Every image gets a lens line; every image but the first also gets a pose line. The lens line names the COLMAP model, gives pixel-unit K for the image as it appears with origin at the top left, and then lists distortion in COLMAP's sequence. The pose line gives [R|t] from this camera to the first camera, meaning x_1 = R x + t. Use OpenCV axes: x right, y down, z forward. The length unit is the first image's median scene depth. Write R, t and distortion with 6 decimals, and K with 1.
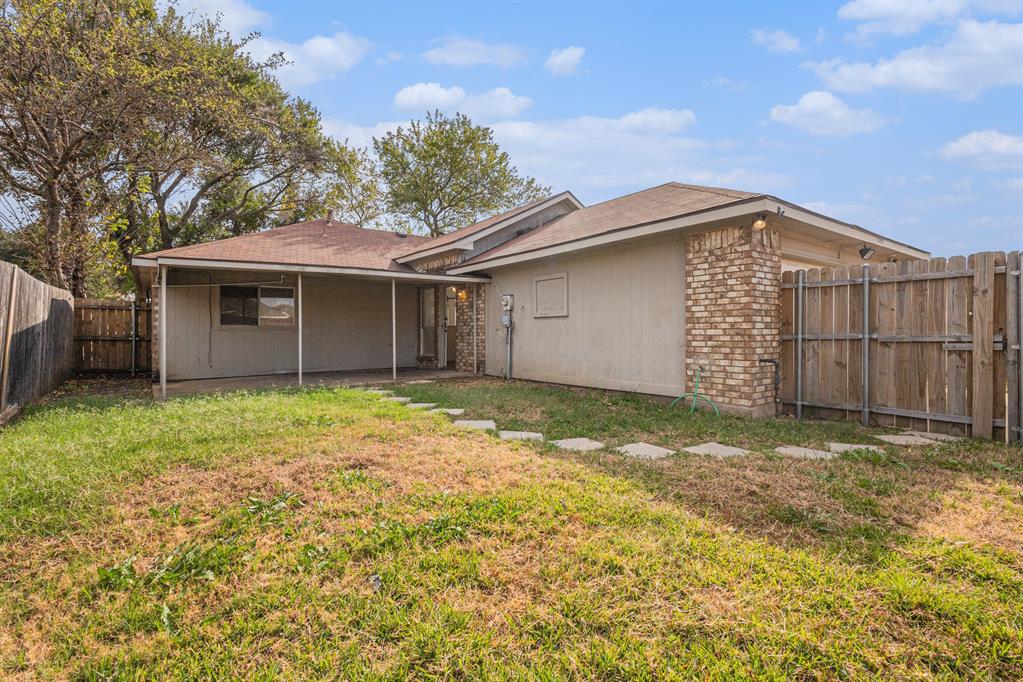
lens RADIAL K [[468.5, 0, 511.5], [0, 468.5, 341.0], [0, 0, 1]] dist [0.002132, -0.000167]
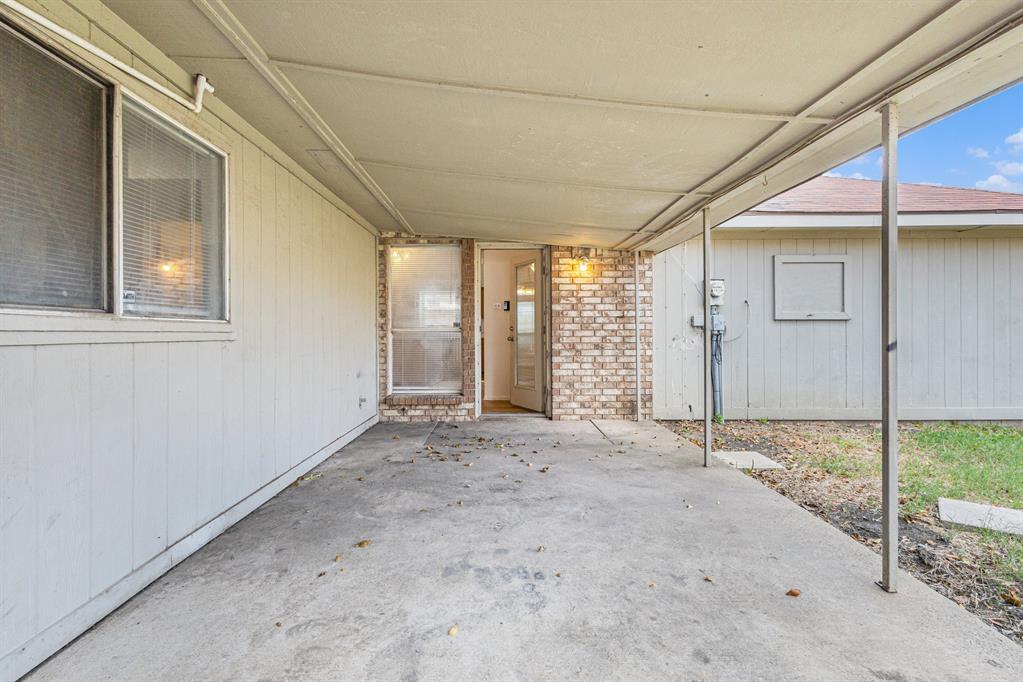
lens RADIAL K [[468.5, 0, 511.5], [0, 468.5, 341.0], [0, 0, 1]] dist [0.002132, -0.000167]
pose [[0.607422, 0.000217, 0.794379, -0.978858], [0.010545, 0.999910, -0.008337, -0.029686], [-0.794309, 0.013441, 0.607365, 1.324509]]
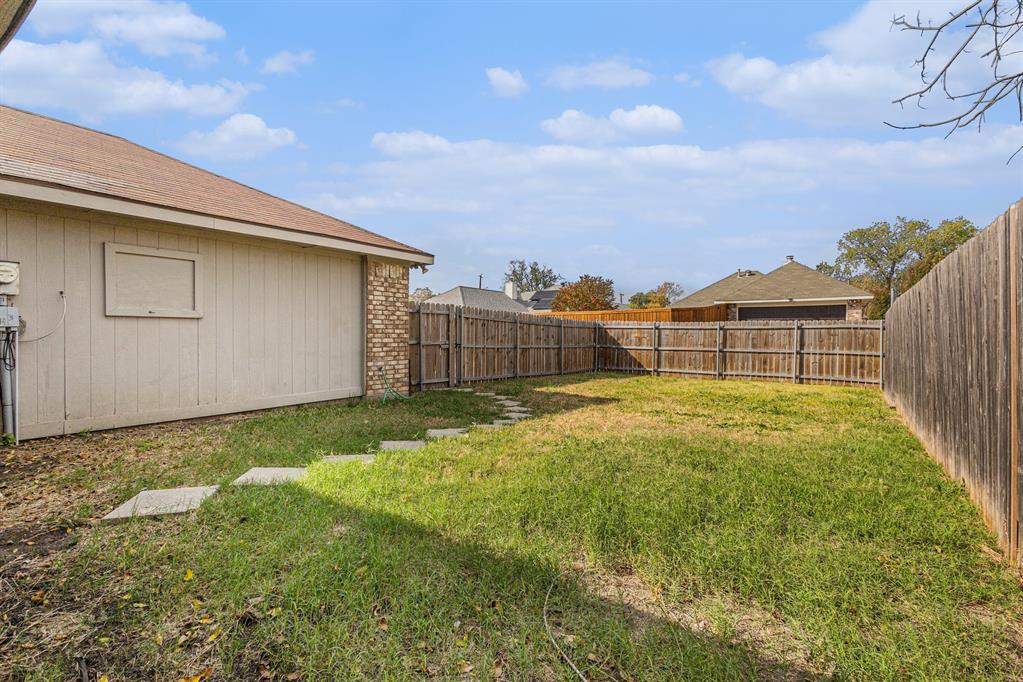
lens RADIAL K [[468.5, 0, 511.5], [0, 468.5, 341.0], [0, 0, 1]] dist [0.002132, -0.000167]
pose [[-0.305587, -0.005088, 0.952151, -0.919588], [0.020902, 0.999709, 0.012050, -0.025098], [-0.951935, 0.023584, -0.305392, 1.053061]]
